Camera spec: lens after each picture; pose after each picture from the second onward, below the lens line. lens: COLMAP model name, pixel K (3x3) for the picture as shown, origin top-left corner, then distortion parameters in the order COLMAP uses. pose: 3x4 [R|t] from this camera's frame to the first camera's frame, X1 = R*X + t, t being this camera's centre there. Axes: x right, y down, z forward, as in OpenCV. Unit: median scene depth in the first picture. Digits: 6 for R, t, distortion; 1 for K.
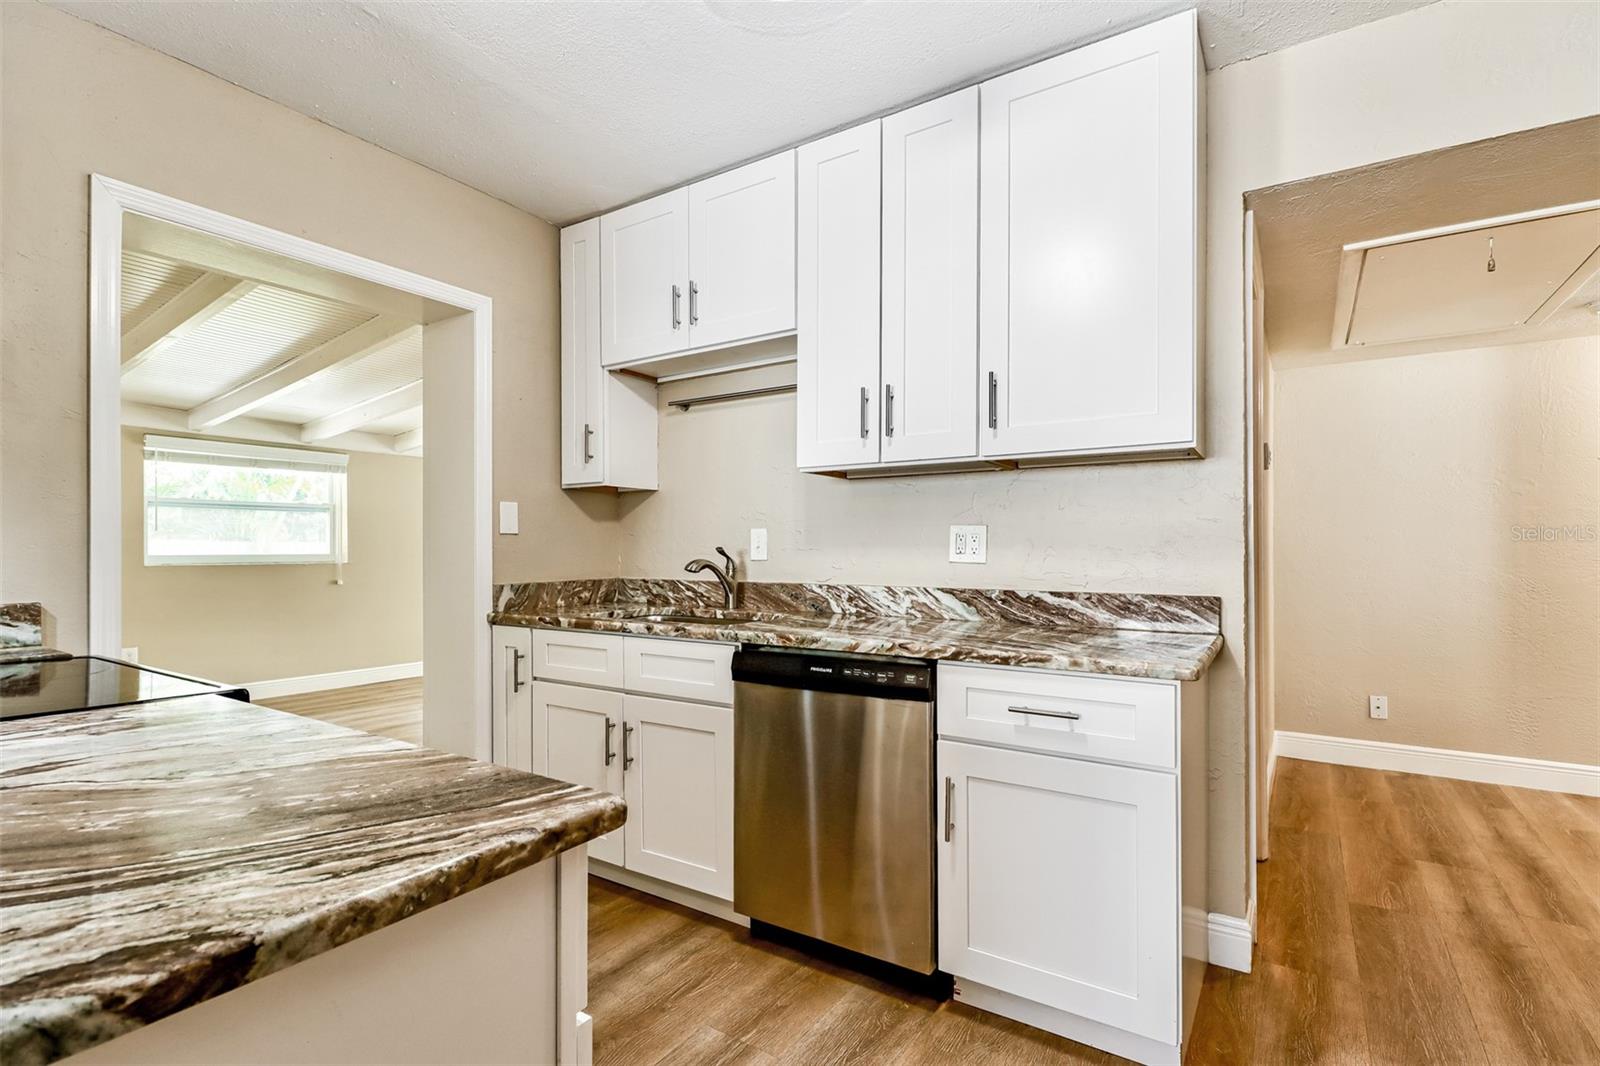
lens RADIAL K [[752.4, 0, 800.4], [0, 752.4, 545.9], [0, 0, 1]] dist [0.006543, -0.004663]
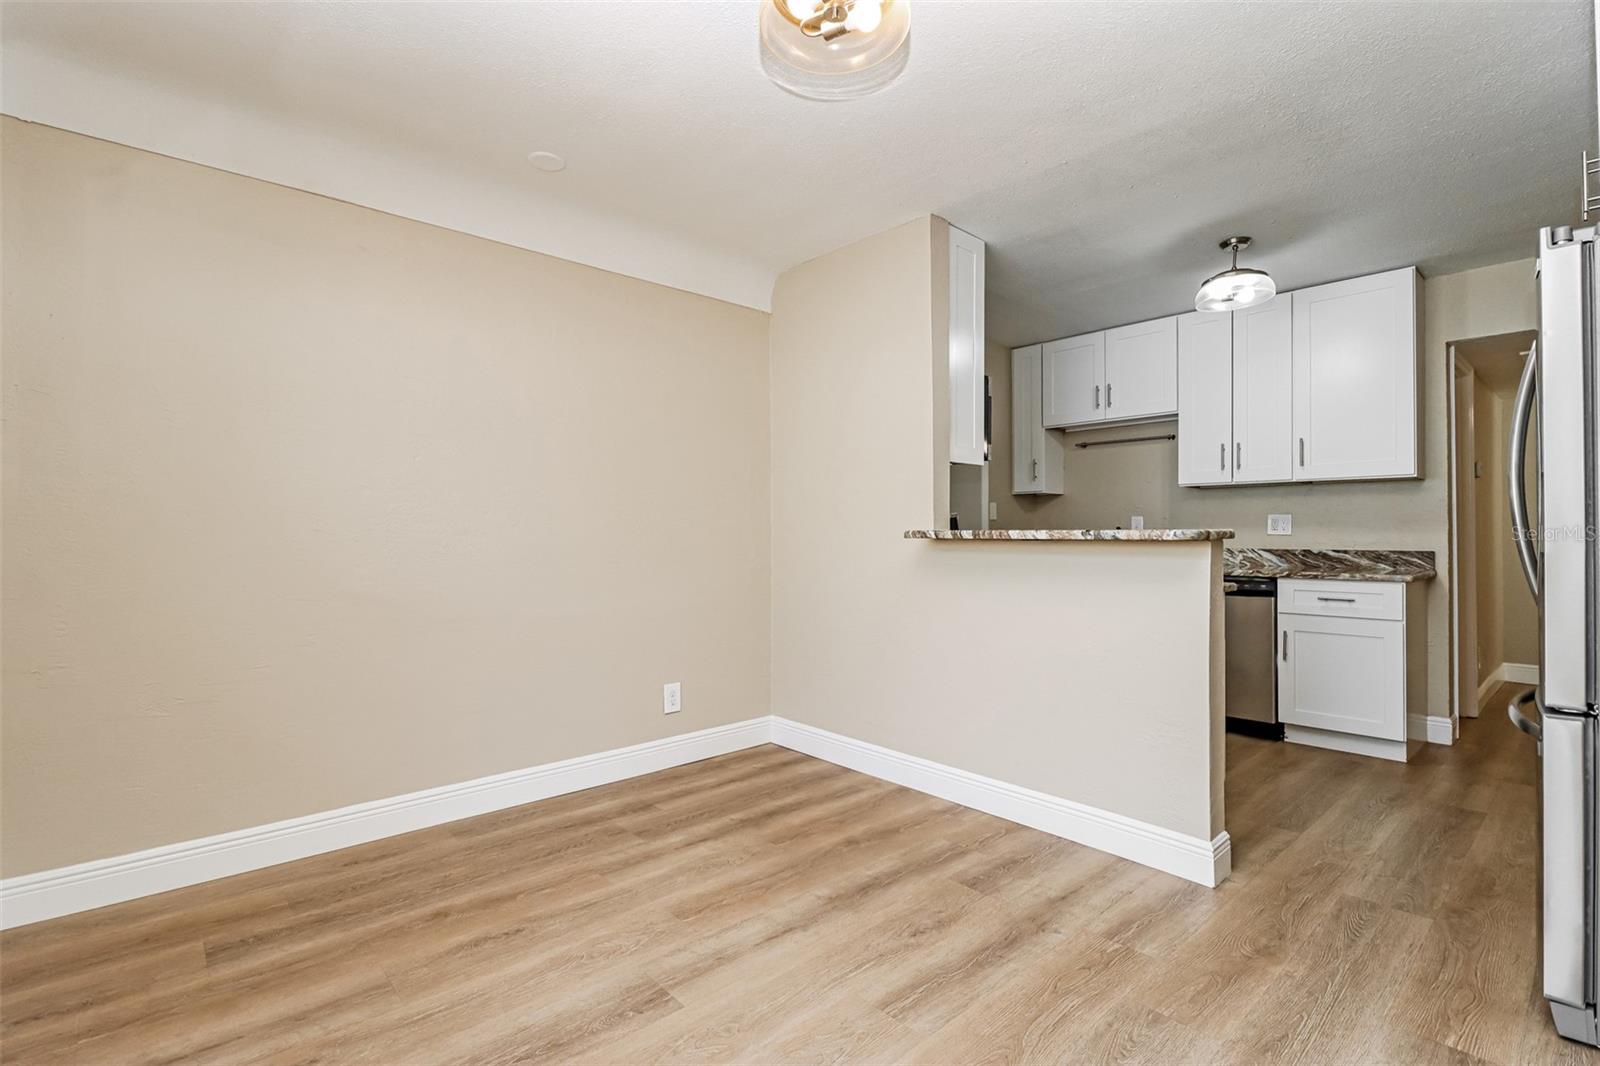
lens RADIAL K [[752.4, 0, 812.2], [0, 752.4, 531.7], [0, 0, 1]] dist [0.006543, -0.004663]
pose [[0.972159, 0.001810, -0.234317, -0.468184], [-0.002995, 0.999984, -0.004703, 0.027041], [0.234305, 0.005274, 0.972149, -1.084583]]
